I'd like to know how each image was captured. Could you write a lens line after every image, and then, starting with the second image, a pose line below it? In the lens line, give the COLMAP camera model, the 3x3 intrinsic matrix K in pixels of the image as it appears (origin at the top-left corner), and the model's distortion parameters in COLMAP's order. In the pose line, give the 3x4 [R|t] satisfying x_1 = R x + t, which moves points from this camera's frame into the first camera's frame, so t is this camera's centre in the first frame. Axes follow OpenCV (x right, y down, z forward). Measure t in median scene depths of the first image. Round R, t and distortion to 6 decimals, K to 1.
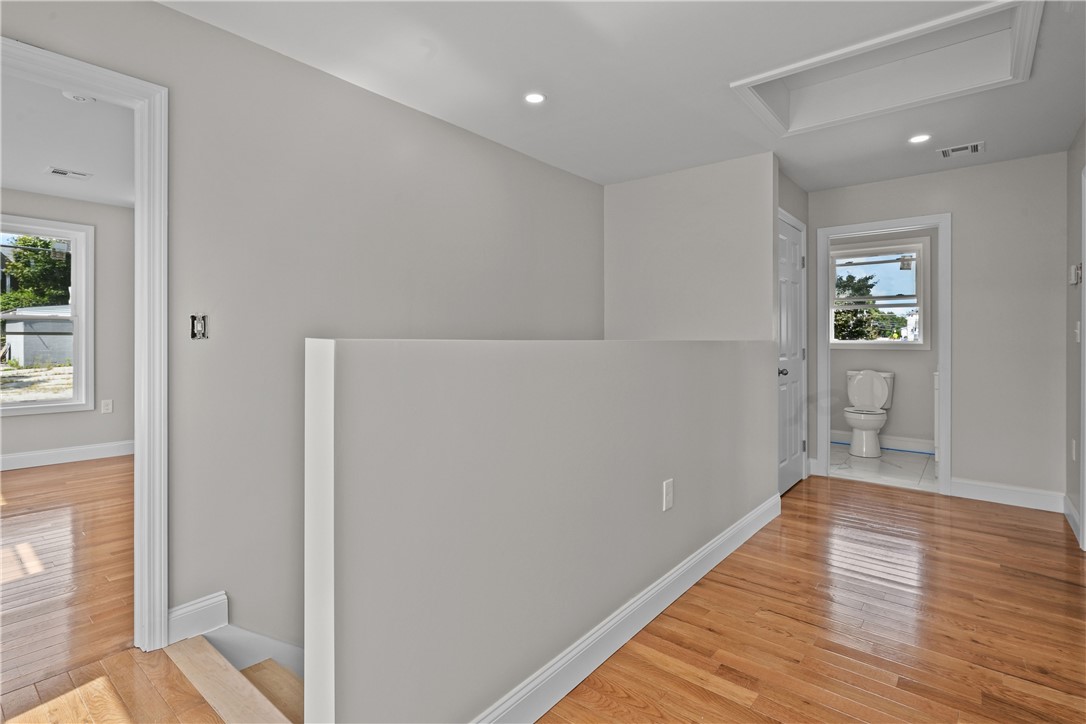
lens RADIAL K [[534.0, 0, 543.7], [0, 534.0, 336.8], [0, 0, 1]] dist [0.000642, 0.001602]
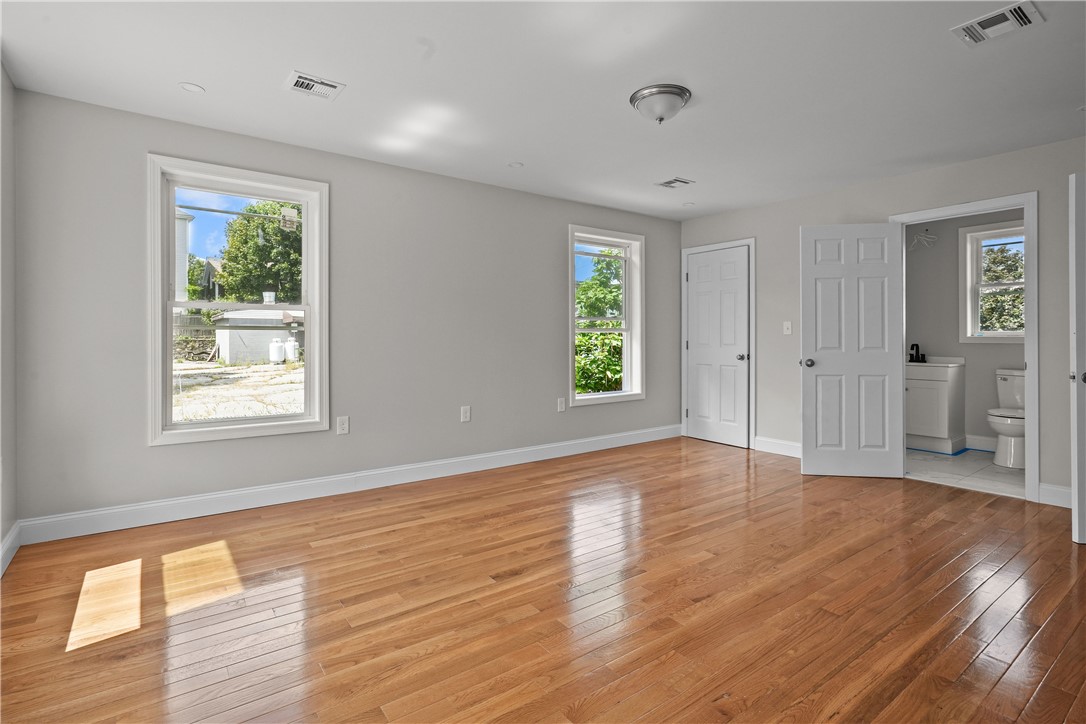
lens RADIAL K [[534.0, 0, 543.7], [0, 534.0, 336.8], [0, 0, 1]] dist [0.000642, 0.001602]
pose [[0.972680, -0.003794, -0.232118, -0.080188], [0.003582, 0.999993, -0.001336, 0.001813], [0.232121, 0.000468, 0.972687, 0.073379]]
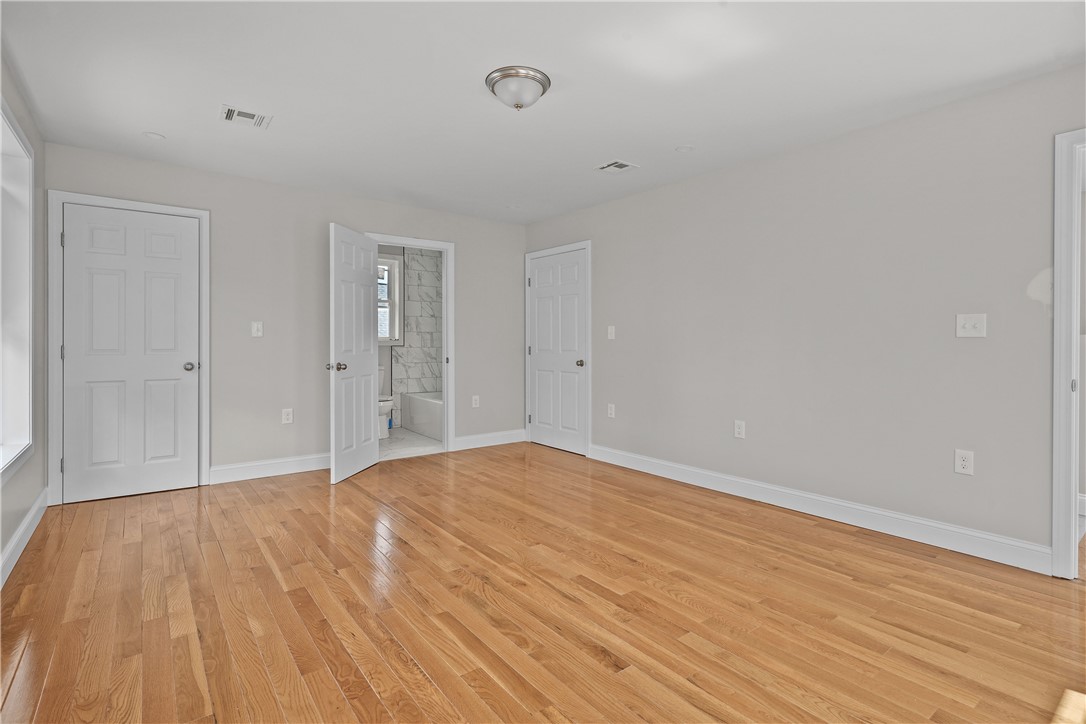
lens RADIAL K [[520.9, 0, 547.6], [0, 520.9, 358.0], [0, 0, 1]] dist [0.000089, 0.001135]
pose [[0.210349, -0.031098, 0.977132, -0.231022], [-0.005383, 0.999442, 0.032967, 0.001446], [-0.977612, -0.012195, 0.210064, 0.204863]]
